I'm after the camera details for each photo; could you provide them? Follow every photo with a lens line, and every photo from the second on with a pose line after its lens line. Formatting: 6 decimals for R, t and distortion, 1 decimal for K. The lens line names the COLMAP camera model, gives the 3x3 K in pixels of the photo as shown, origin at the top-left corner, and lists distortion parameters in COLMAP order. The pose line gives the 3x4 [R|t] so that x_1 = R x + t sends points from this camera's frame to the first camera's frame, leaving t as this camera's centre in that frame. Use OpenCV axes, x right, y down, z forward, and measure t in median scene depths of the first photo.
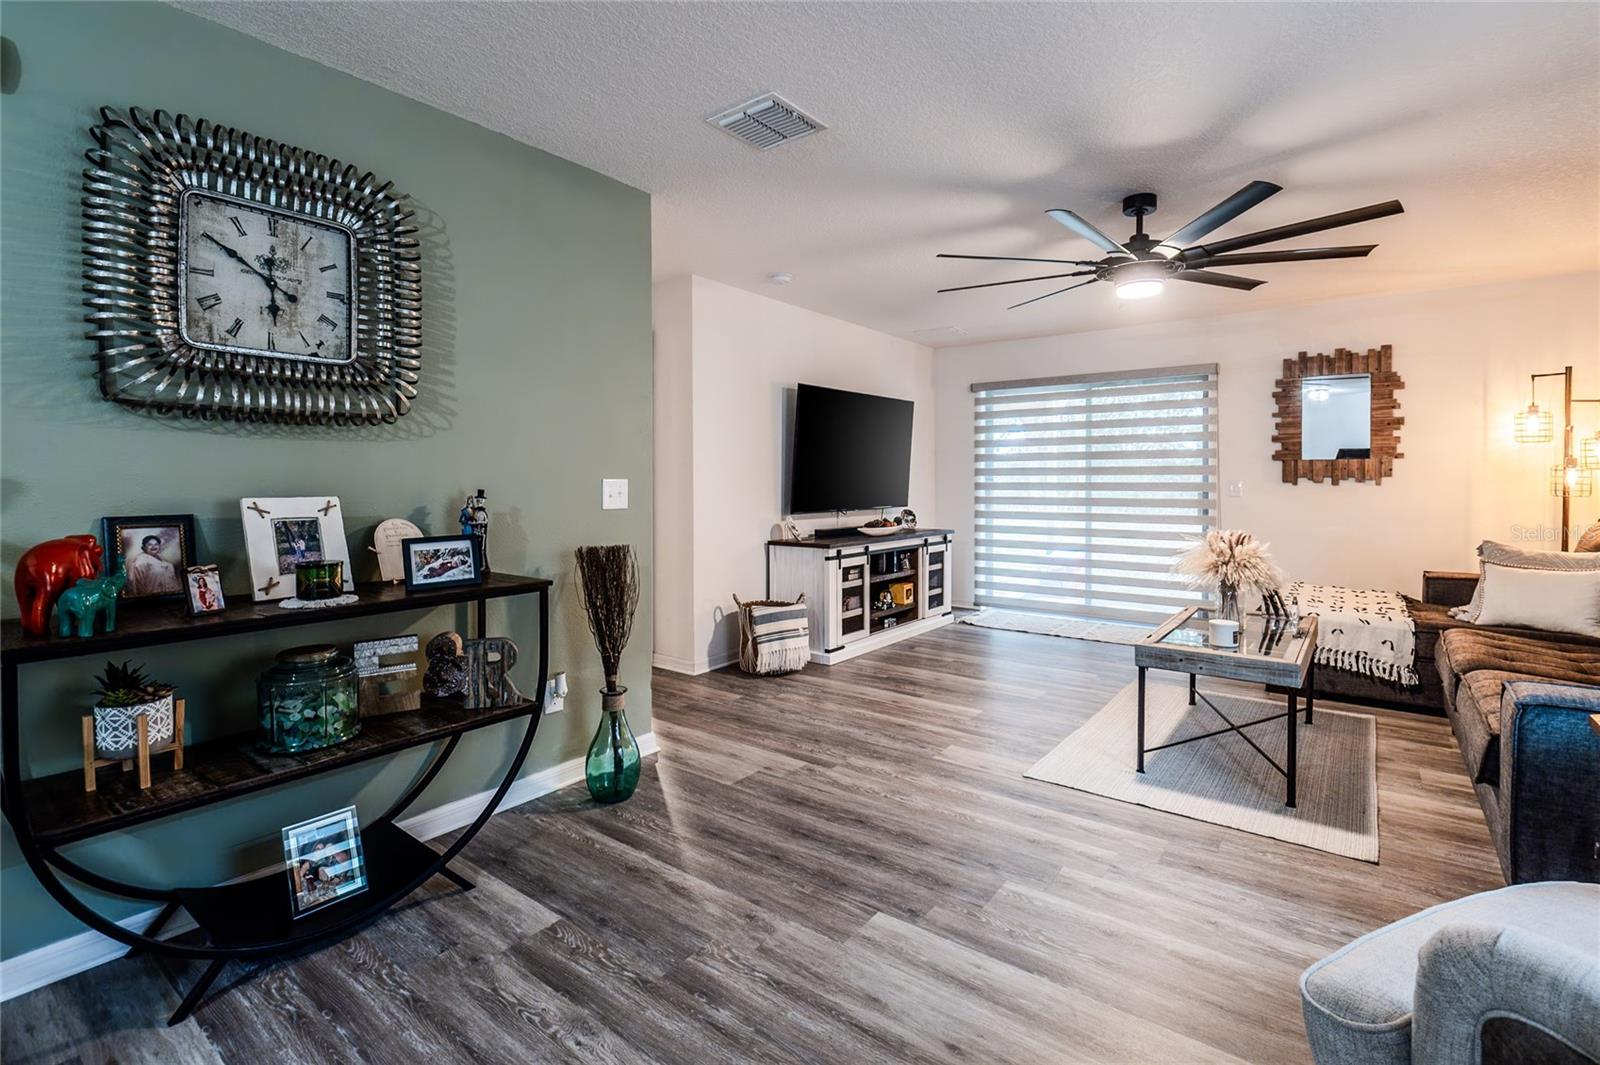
lens RADIAL K [[723.3, 0, 828.0], [0, 723.3, 477.8], [0, 0, 1]] dist [0.001811, -0.012216]
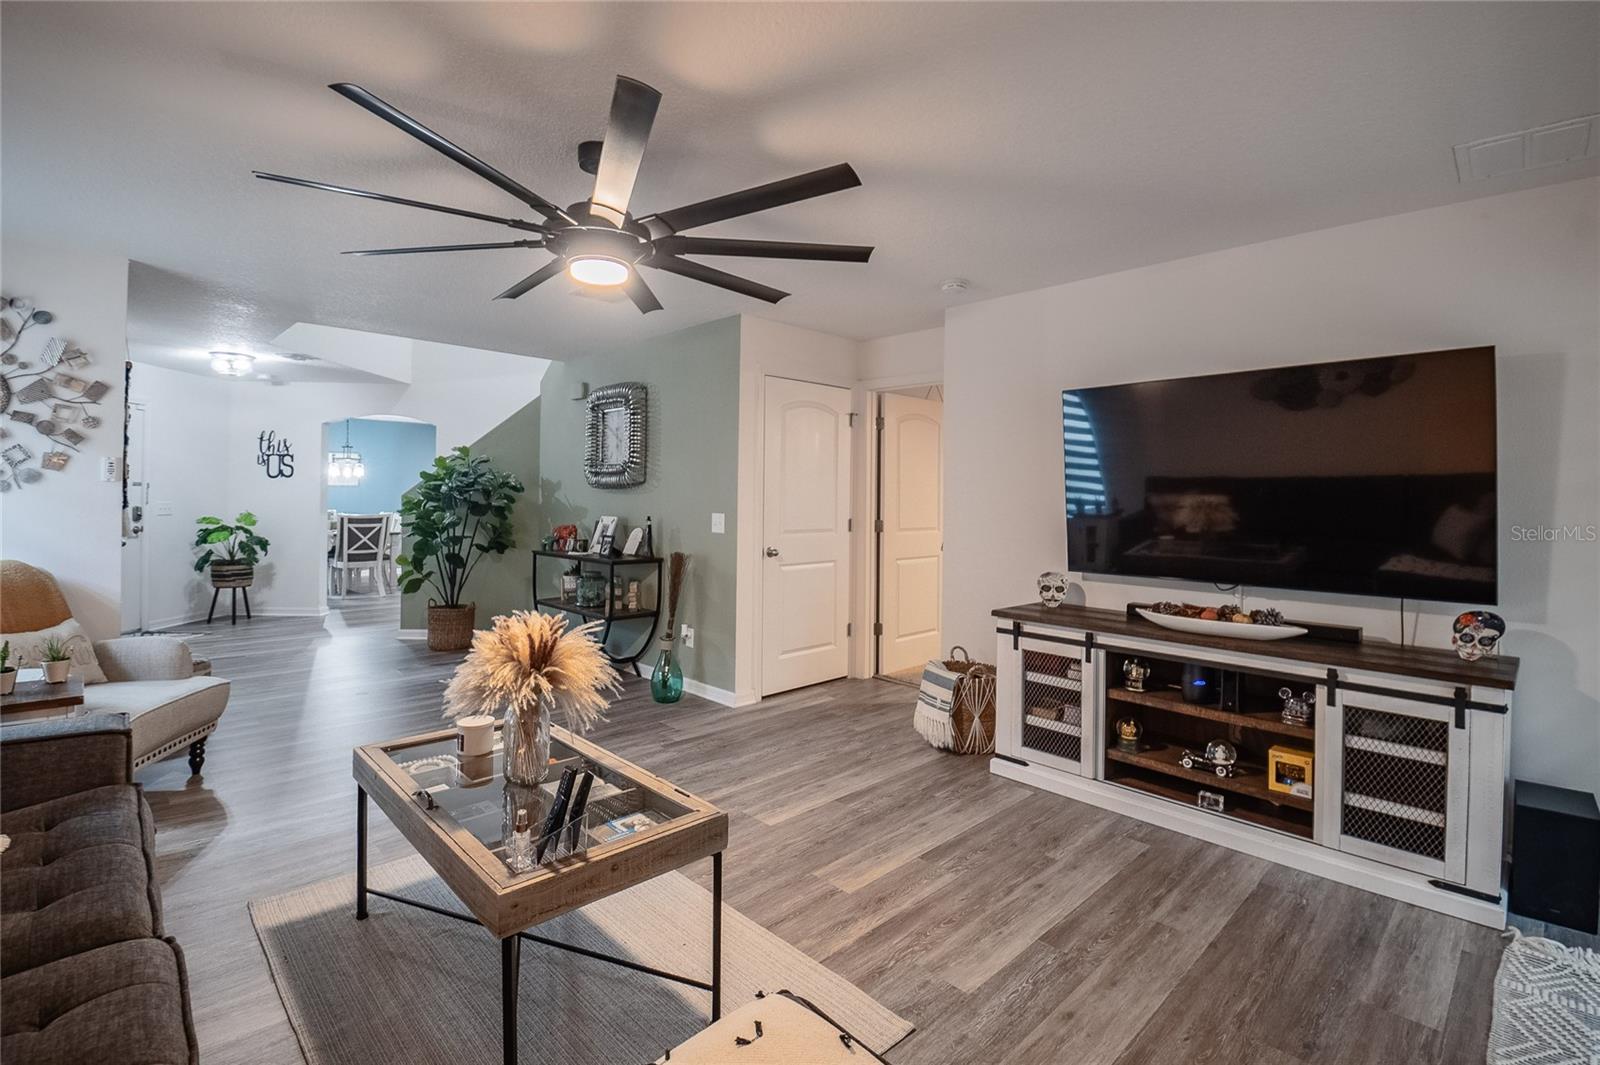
lens RADIAL K [[761.0, 0, 799.9], [0, 761.0, 493.3], [0, 0, 1]] dist [0.000087, -0.011248]
pose [[-0.185339, -0.008868, -0.982635, 0.801188], [-0.011622, 0.999909, -0.006831, -0.020794], [0.982606, 0.010154, -0.185425, 0.935507]]
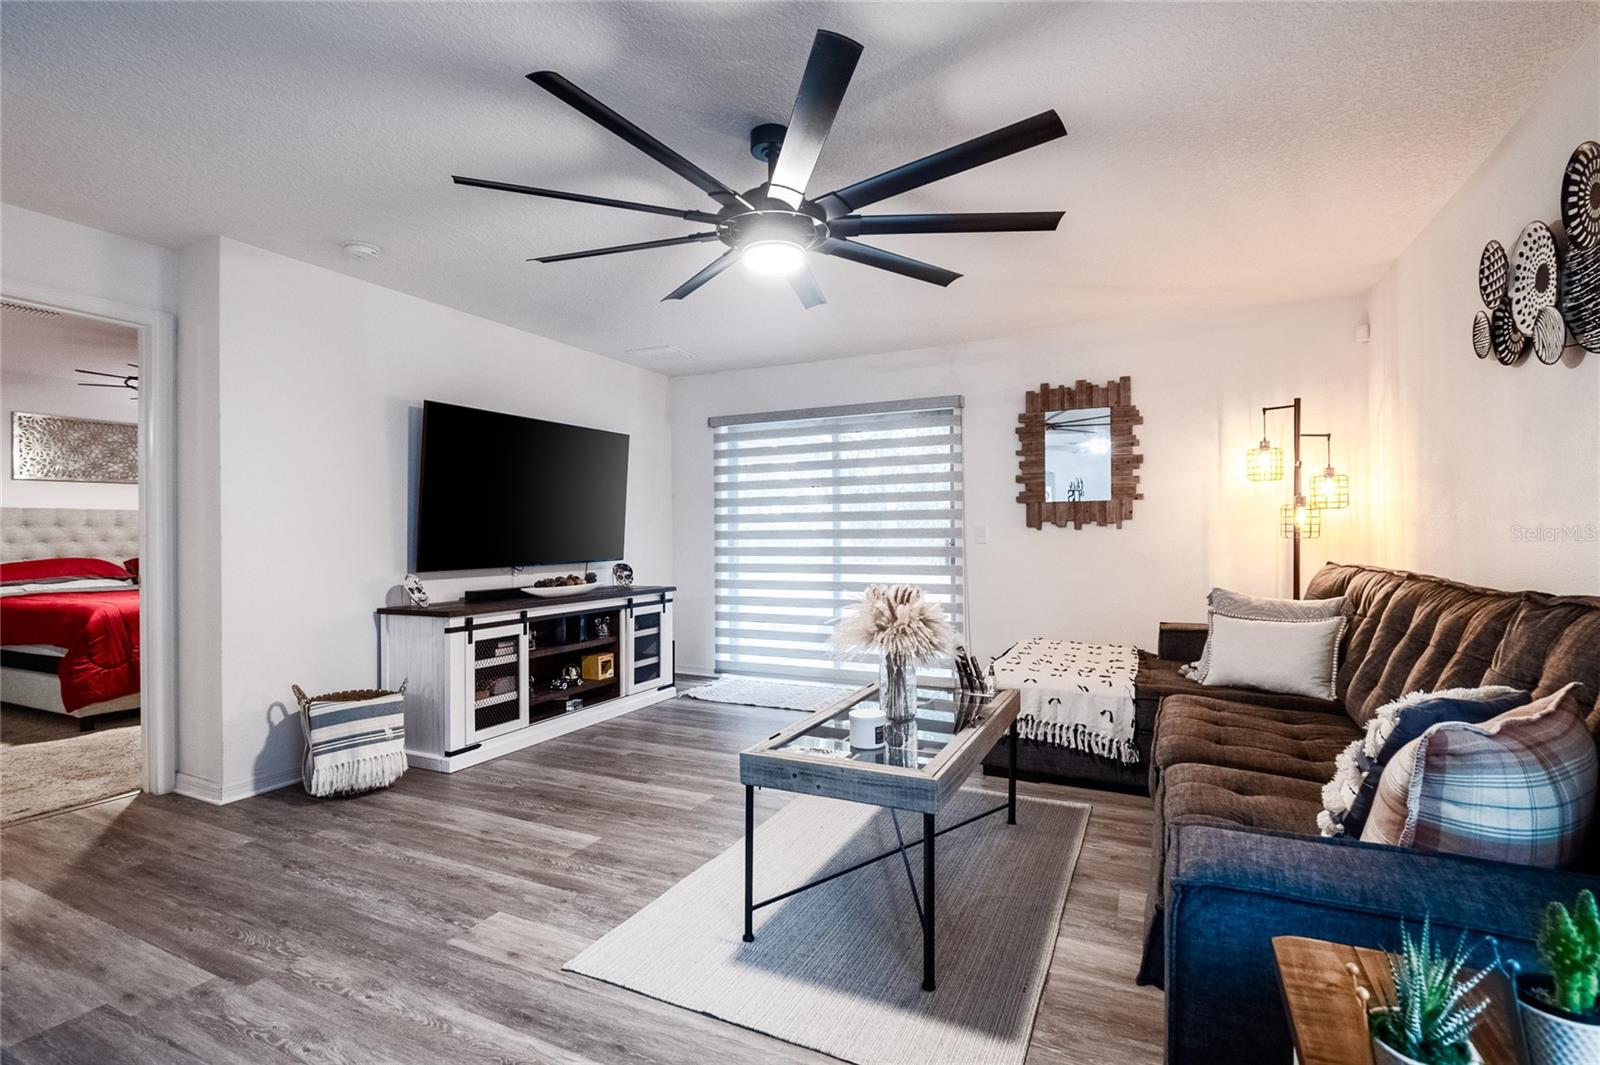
lens RADIAL K [[712.8, 0, 814.6], [0, 712.8, 524.2], [0, 0, 1]] dist [0.001226, -0.008242]
pose [[0.982464, -0.005794, 0.186364, 0.234243], [0.007869, 0.999915, -0.010397, 0.011721], [-0.186288, 0.011681, 0.982426, 0.198449]]
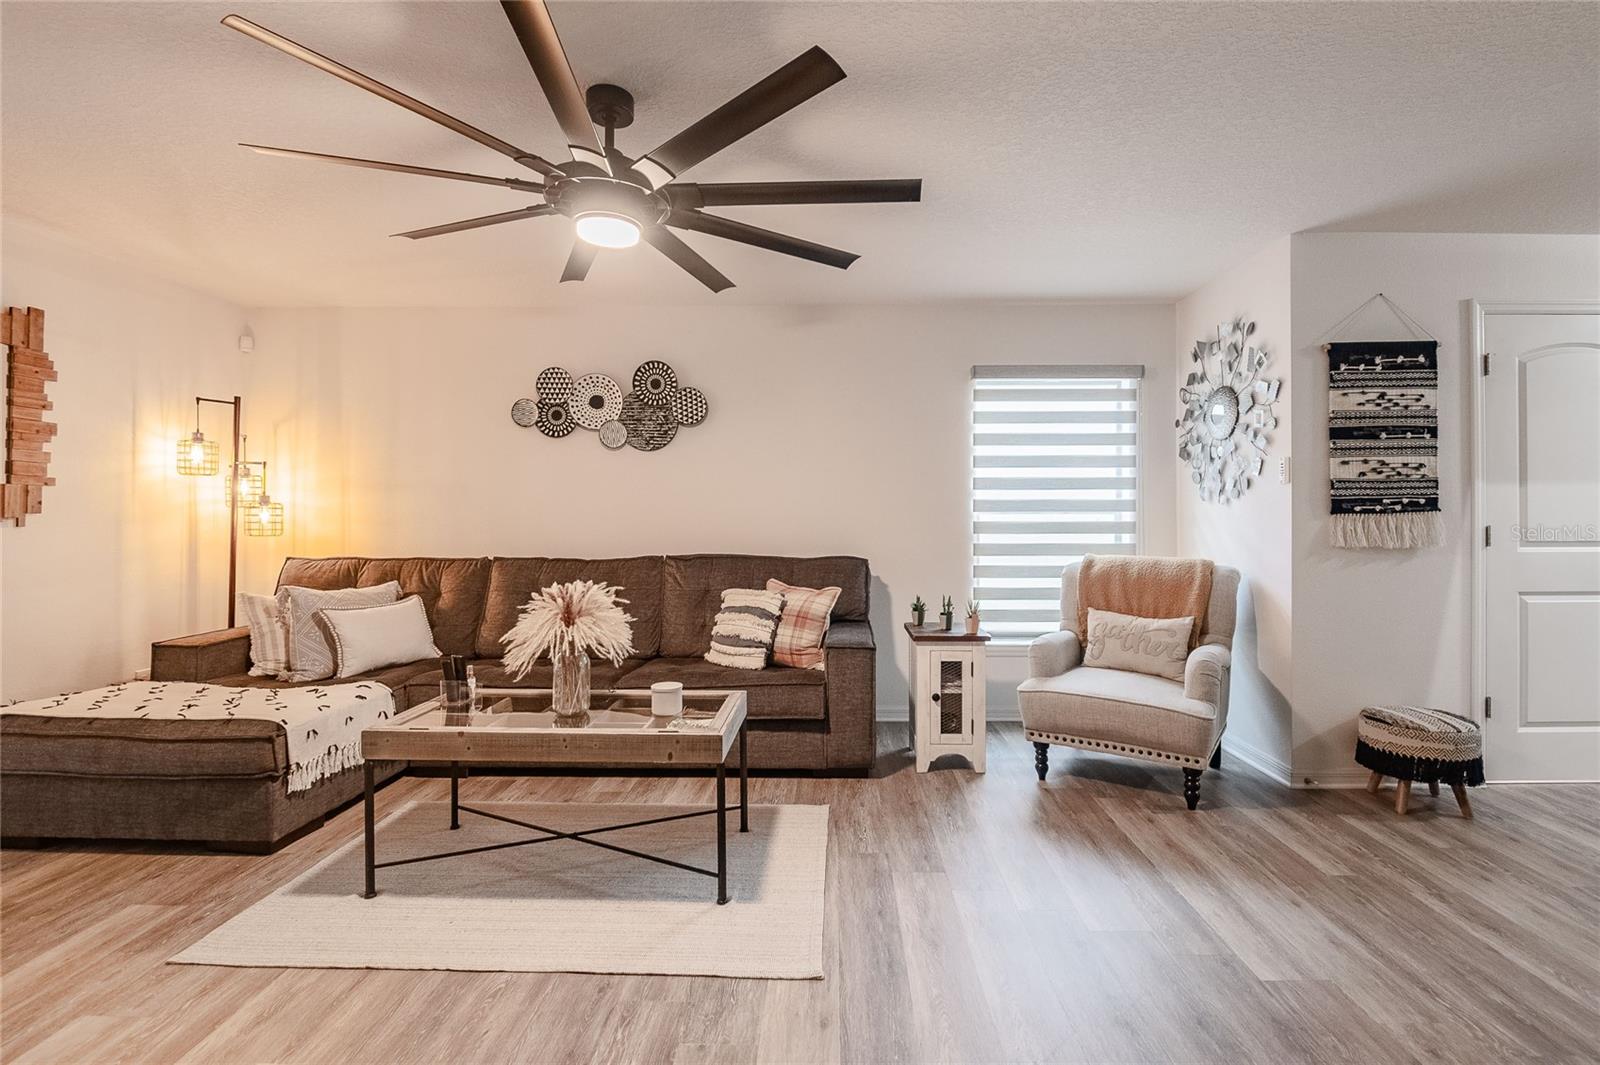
lens RADIAL K [[718.5, 0, 828.1], [0, 718.5, 516.4], [0, 0, 1]] dist [-0.004172, -0.001137]
pose [[-0.558188, 0.000254, 0.829714, -0.164018], [-0.004571, 0.999984, -0.003381, 0.000208], [-0.829702, -0.005680, -0.558178, 0.841201]]
